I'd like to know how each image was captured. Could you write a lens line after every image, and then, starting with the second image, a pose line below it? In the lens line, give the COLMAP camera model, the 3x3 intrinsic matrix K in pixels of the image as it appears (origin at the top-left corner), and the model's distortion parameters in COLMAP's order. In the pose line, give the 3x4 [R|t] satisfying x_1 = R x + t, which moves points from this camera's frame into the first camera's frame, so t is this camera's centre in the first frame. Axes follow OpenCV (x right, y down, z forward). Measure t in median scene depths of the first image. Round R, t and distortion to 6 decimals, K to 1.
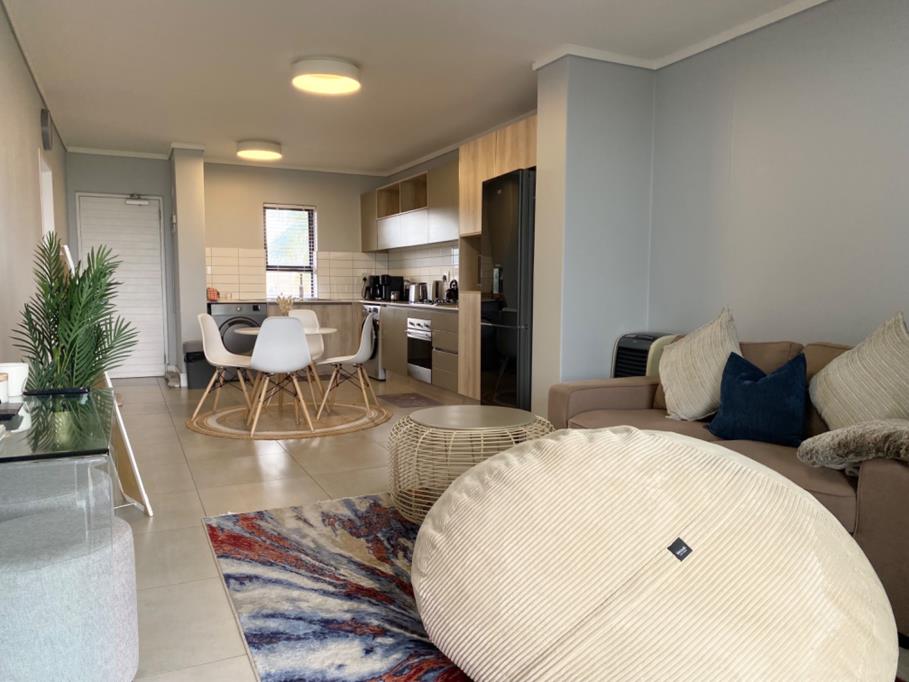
lens RADIAL K [[691.2, 0, 445.5], [0, 691.2, 342.1], [0, 0, 1]] dist [0.088797, -0.134675]
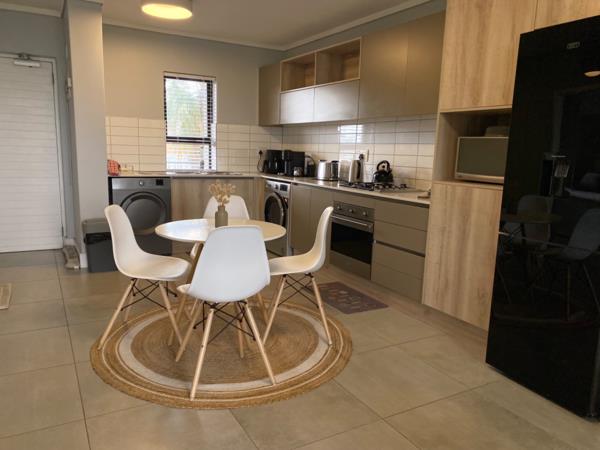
lens RADIAL K [[456.3, 0, 294.1], [0, 456.3, 225.8], [0, 0, 1]] dist [0.088797, -0.134675]
pose [[0.996660, 0.014676, 0.080337, -0.139808], [-0.021637, 0.996019, 0.086479, -0.048877], [-0.078748, -0.087928, 0.993009, 0.356595]]
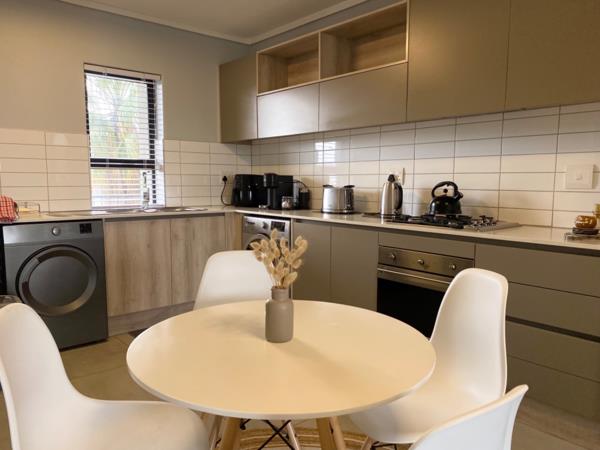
lens RADIAL K [[456.3, 0, 294.1], [0, 456.3, 225.8], [0, 0, 1]] dist [0.088797, -0.134675]
pose [[0.963676, -0.028439, 0.265554, -0.207424], [0.022746, 0.999441, 0.024490, -0.057760], [-0.266103, -0.017560, 0.963785, 0.573722]]
